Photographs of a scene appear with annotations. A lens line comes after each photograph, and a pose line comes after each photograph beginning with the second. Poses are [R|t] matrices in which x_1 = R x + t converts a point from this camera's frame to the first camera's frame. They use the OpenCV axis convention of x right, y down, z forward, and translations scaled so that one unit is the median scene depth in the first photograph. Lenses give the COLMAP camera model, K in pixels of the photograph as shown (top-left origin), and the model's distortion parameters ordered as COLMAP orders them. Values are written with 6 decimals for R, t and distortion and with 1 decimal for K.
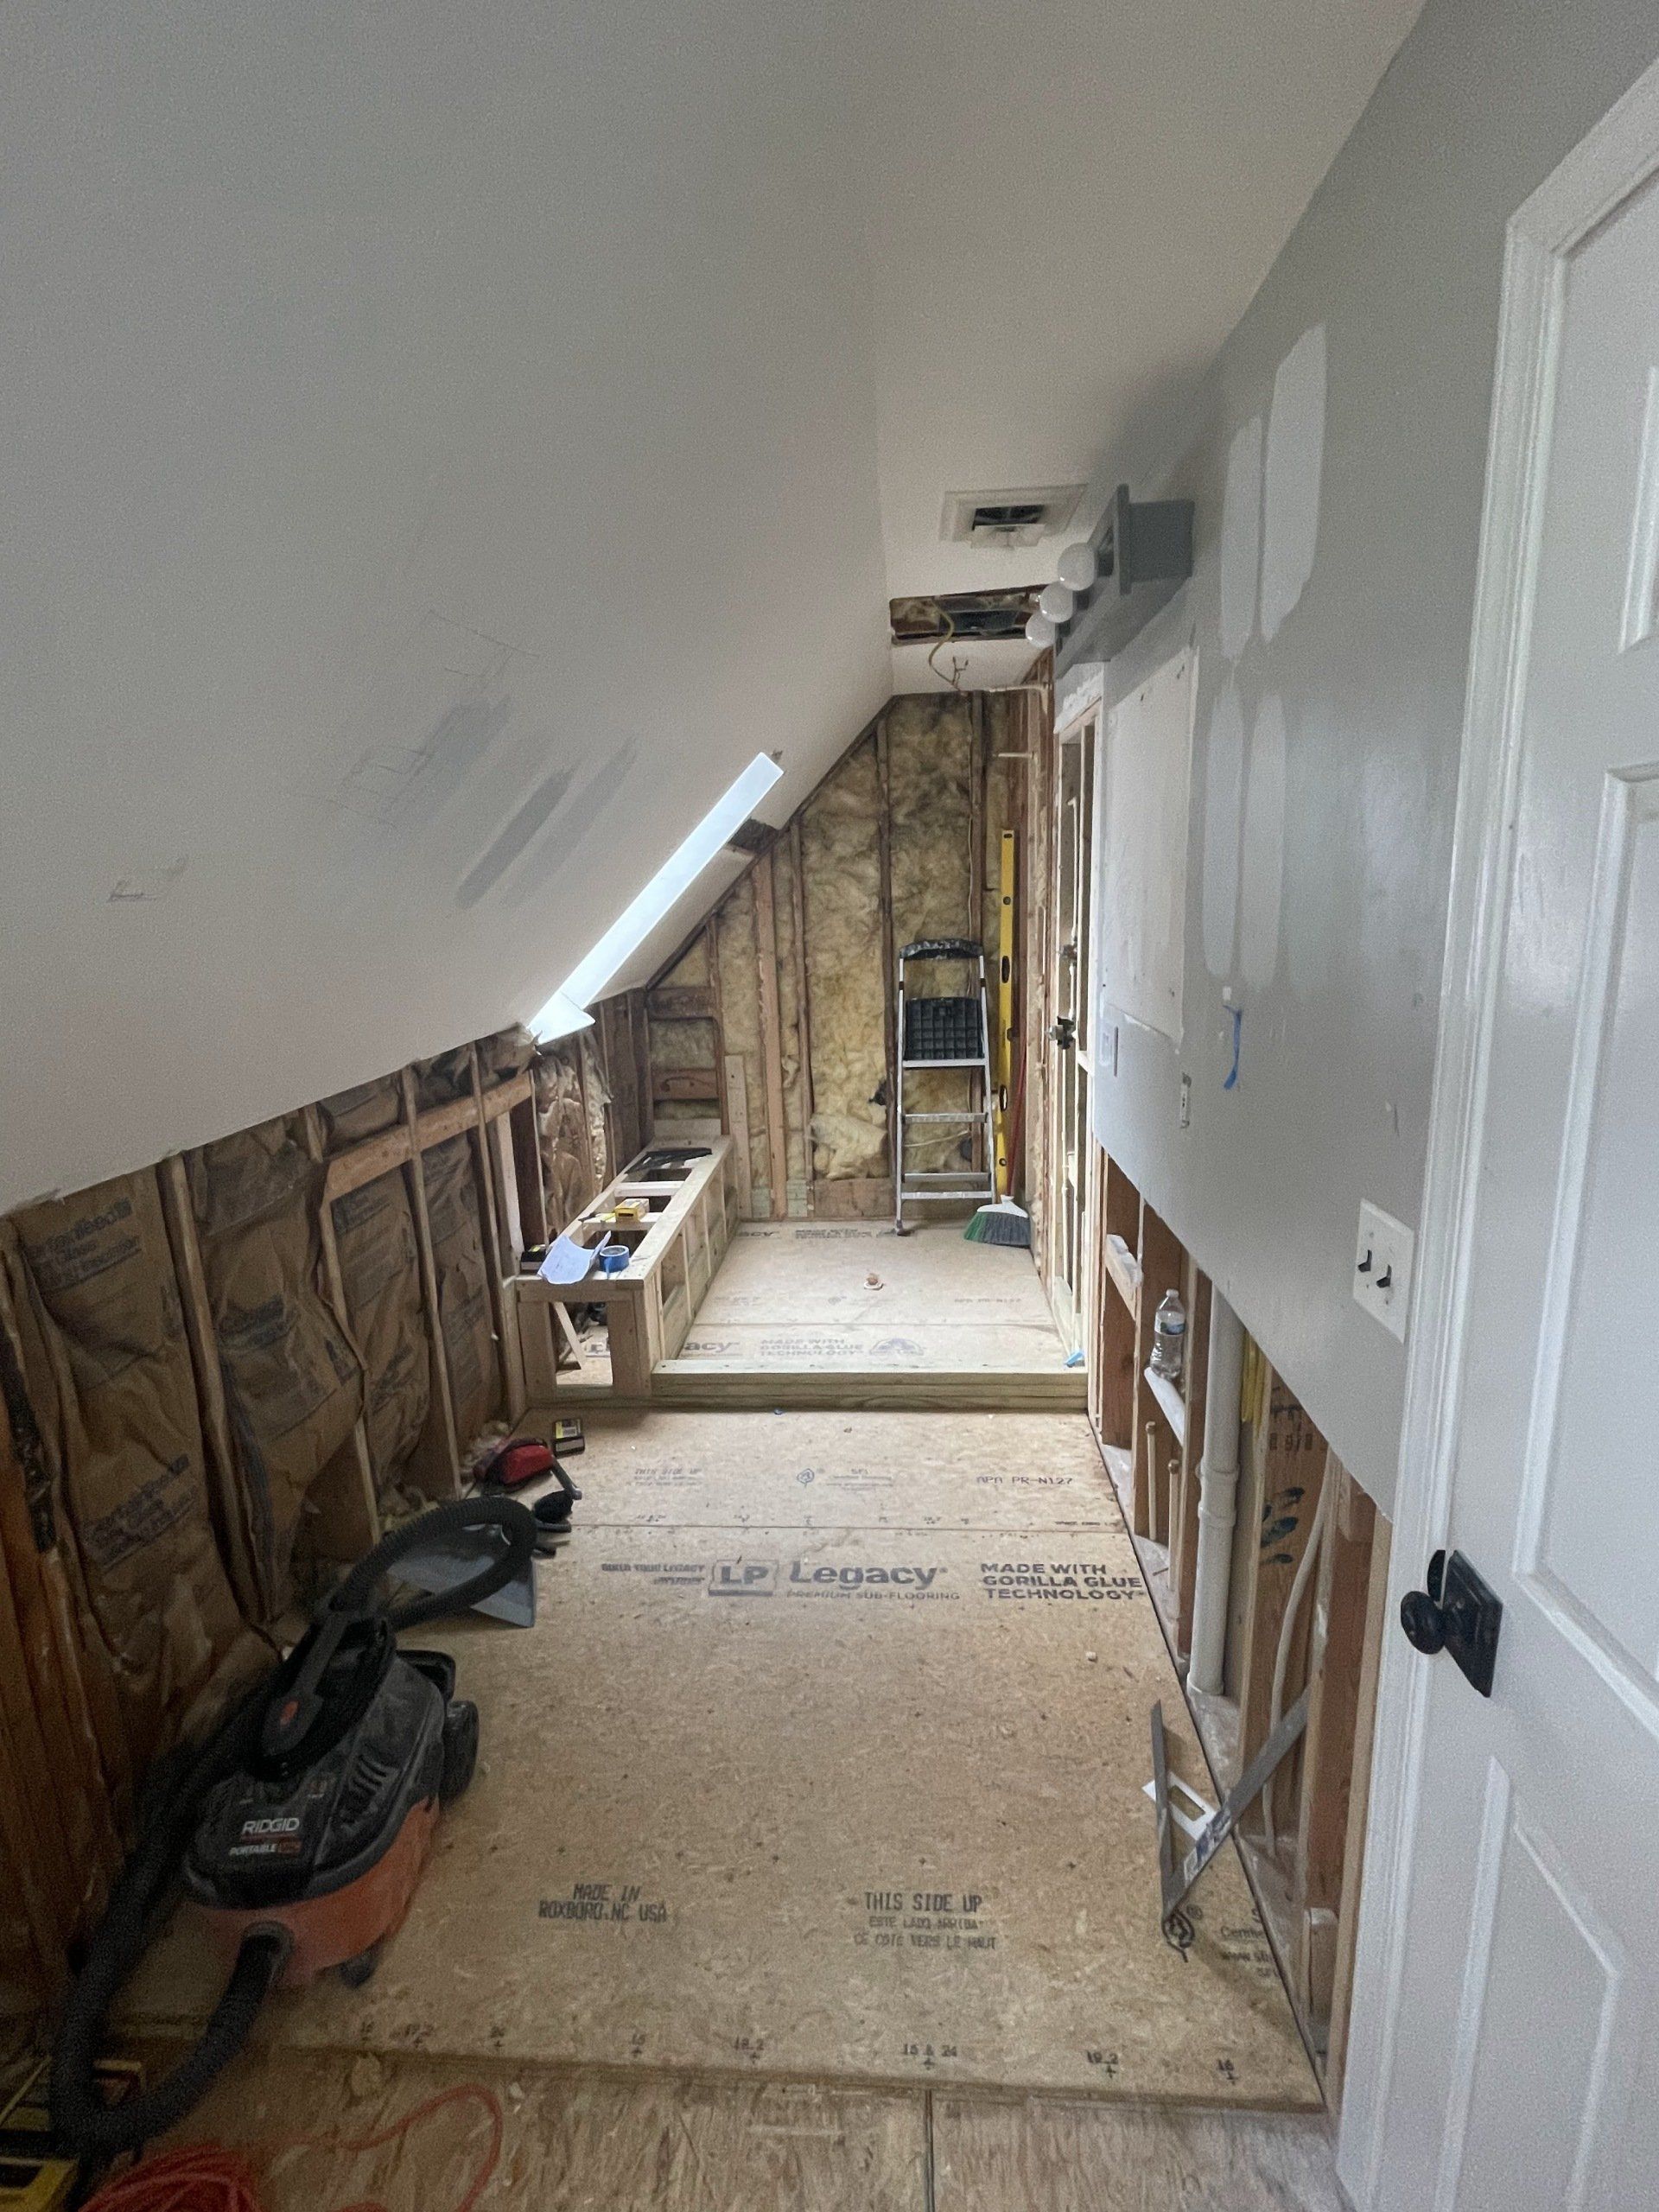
lens RADIAL K [[1016.6, 0, 829.3], [0, 1016.6, 1106.2], [0, 0, 1]] dist [-0.000120, -0.000015]
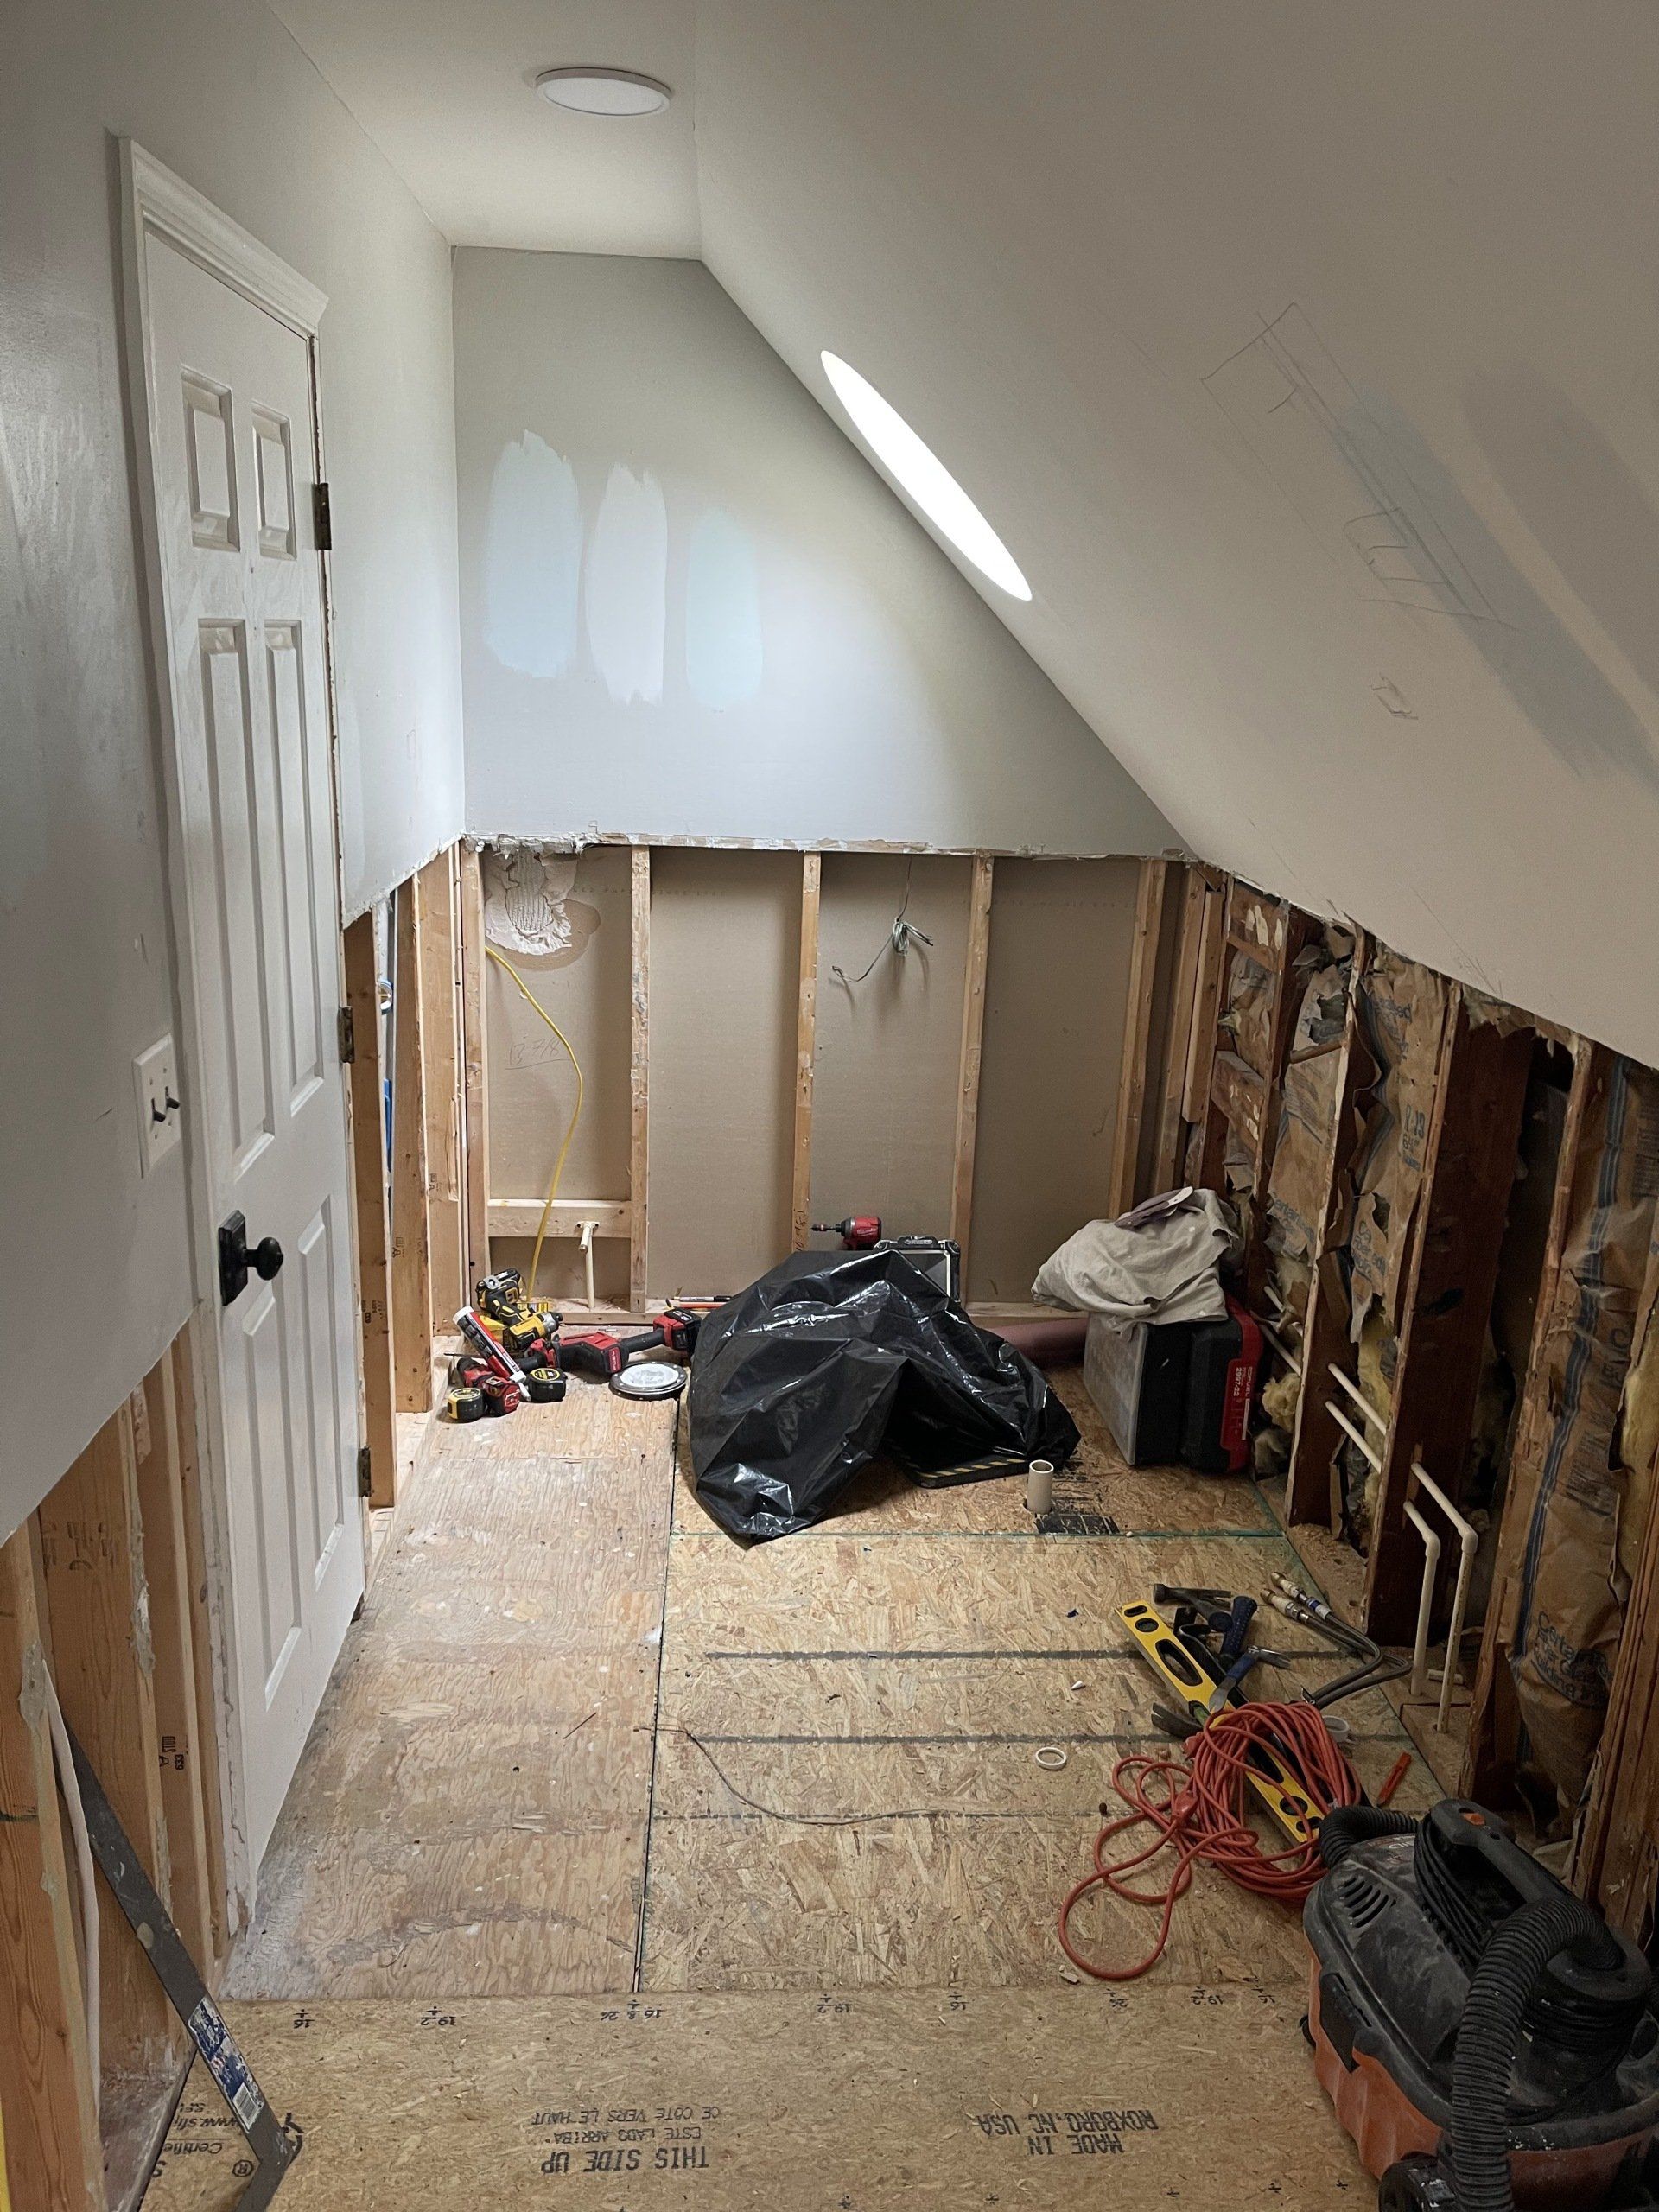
lens RADIAL K [[1688.8, 0, 828.1], [0, 1688.8, 1105.6], [0, 0, 1]] dist [-0.001109, -0.000492]
pose [[-0.992123, 0.032853, -0.120879, 0.071271], [-0.027964, 0.882552, 0.469382, -0.424011], [0.122102, 0.469065, -0.874682, 1.722317]]
